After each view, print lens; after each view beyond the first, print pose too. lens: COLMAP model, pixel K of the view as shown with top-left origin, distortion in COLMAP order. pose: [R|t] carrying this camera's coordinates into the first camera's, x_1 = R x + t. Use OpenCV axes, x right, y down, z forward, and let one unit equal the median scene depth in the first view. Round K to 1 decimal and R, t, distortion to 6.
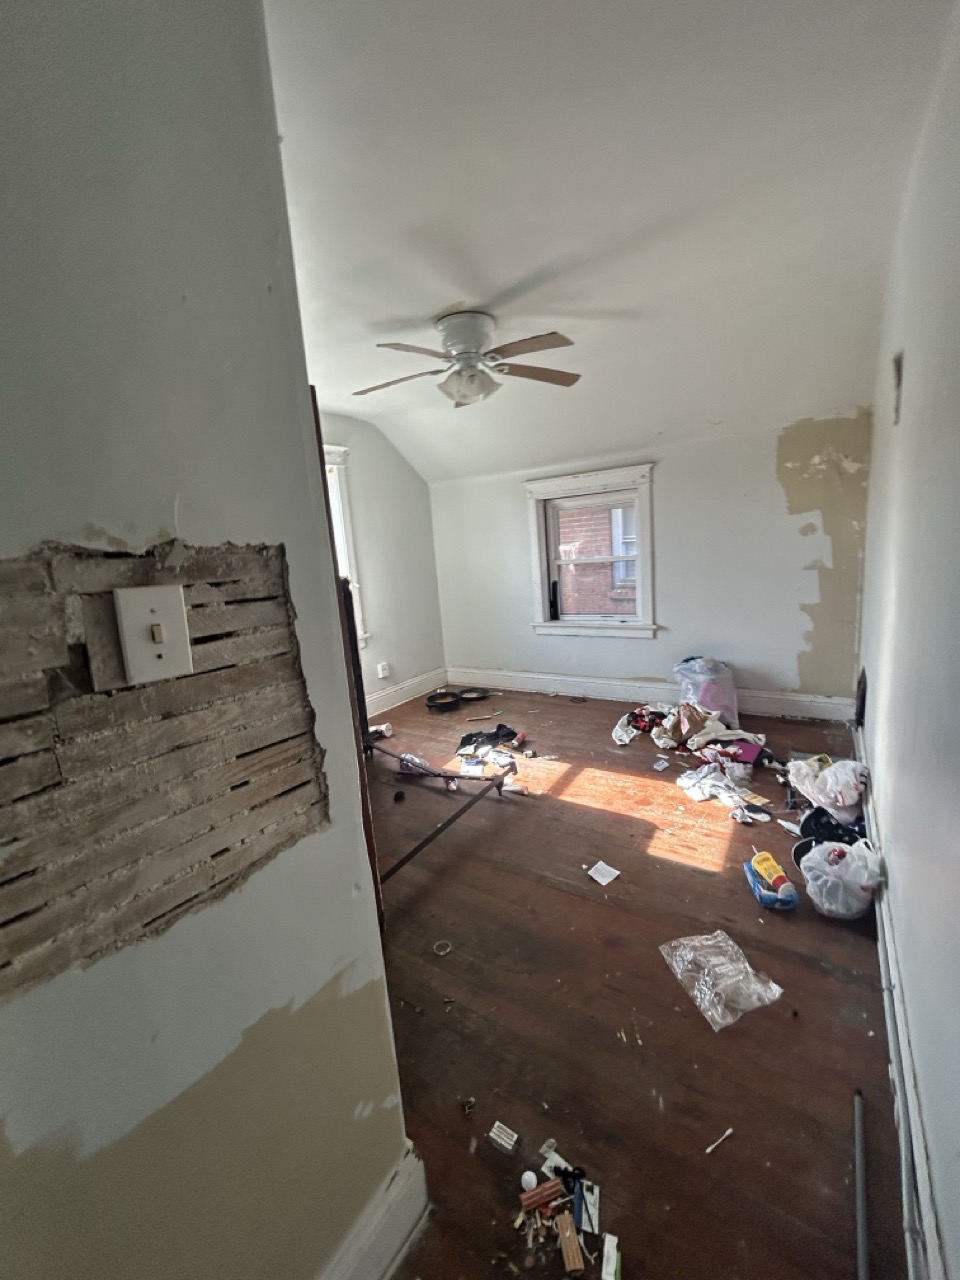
lens RADIAL K [[520.7, 0, 484.1], [0, 520.7, 638.1], [0, 0, 1]] dist [-0.004933, 0.002173]
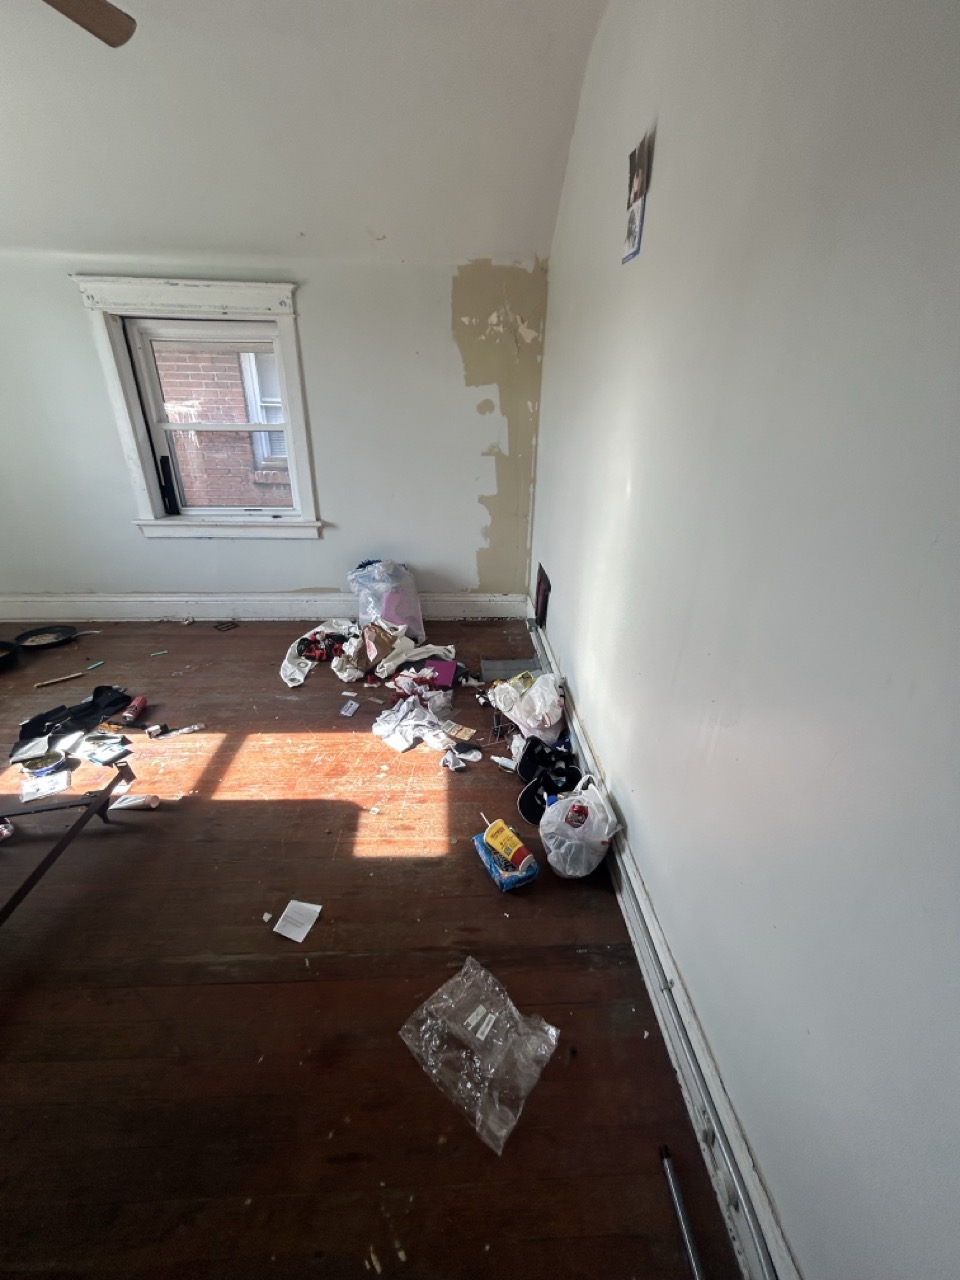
lens RADIAL K [[520.7, 0, 484.1], [0, 520.7, 638.1], [0, 0, 1]] dist [-0.004933, 0.002173]
pose [[0.802486, -0.156349, 0.575823, 0.058777], [0.026196, 0.973360, 0.227783, -0.030285], [-0.596096, -0.167708, 0.785203, 0.247386]]
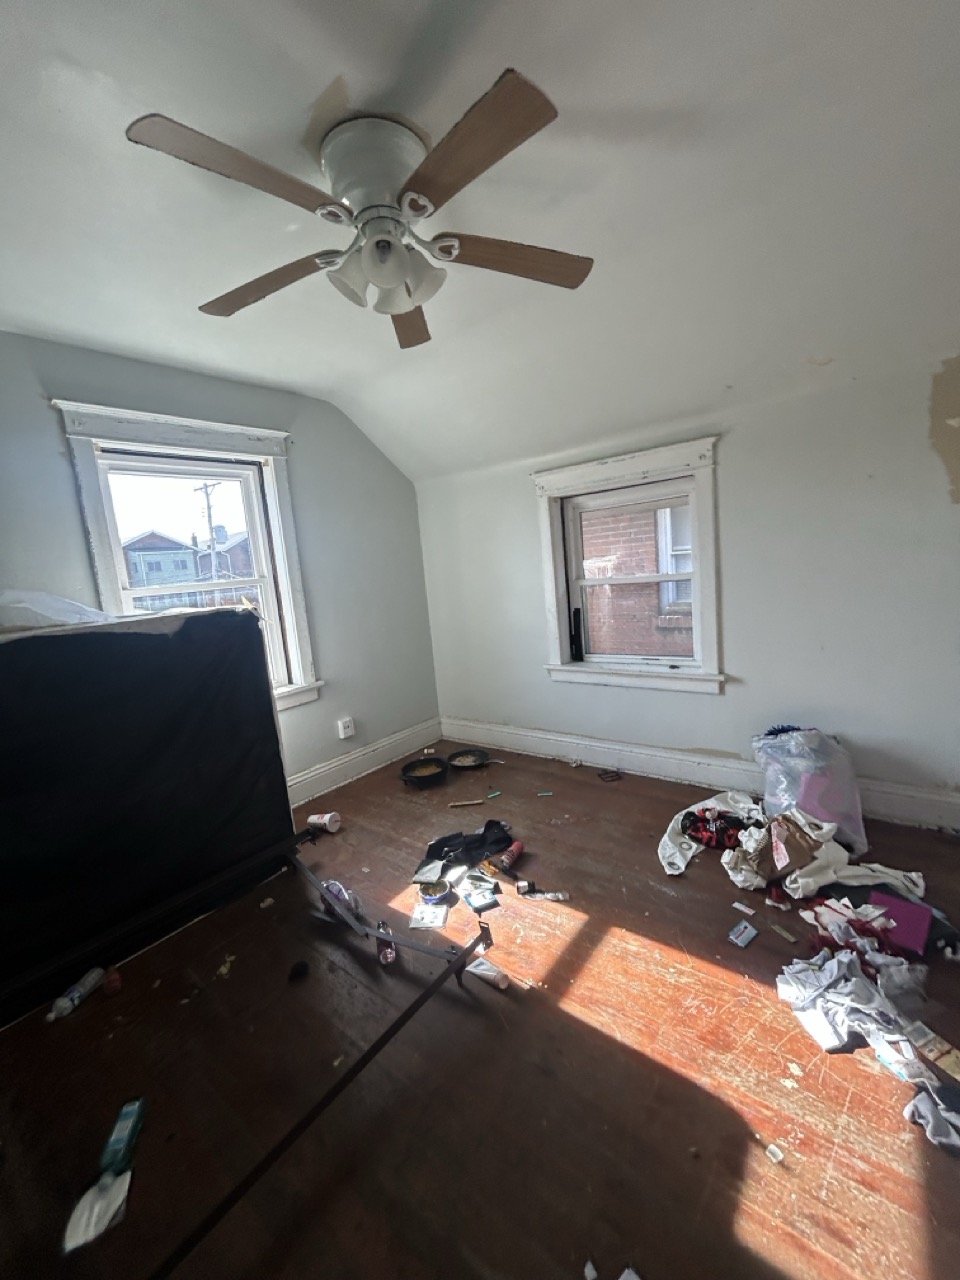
lens RADIAL K [[520.7, 0, 484.1], [0, 520.7, 638.1], [0, 0, 1]] dist [-0.004933, 0.002173]
pose [[0.996165, 0.000139, -0.087500, 0.092121], [-0.002844, 0.999522, -0.030788, -0.059663], [0.087454, 0.030918, 0.995689, 0.346477]]
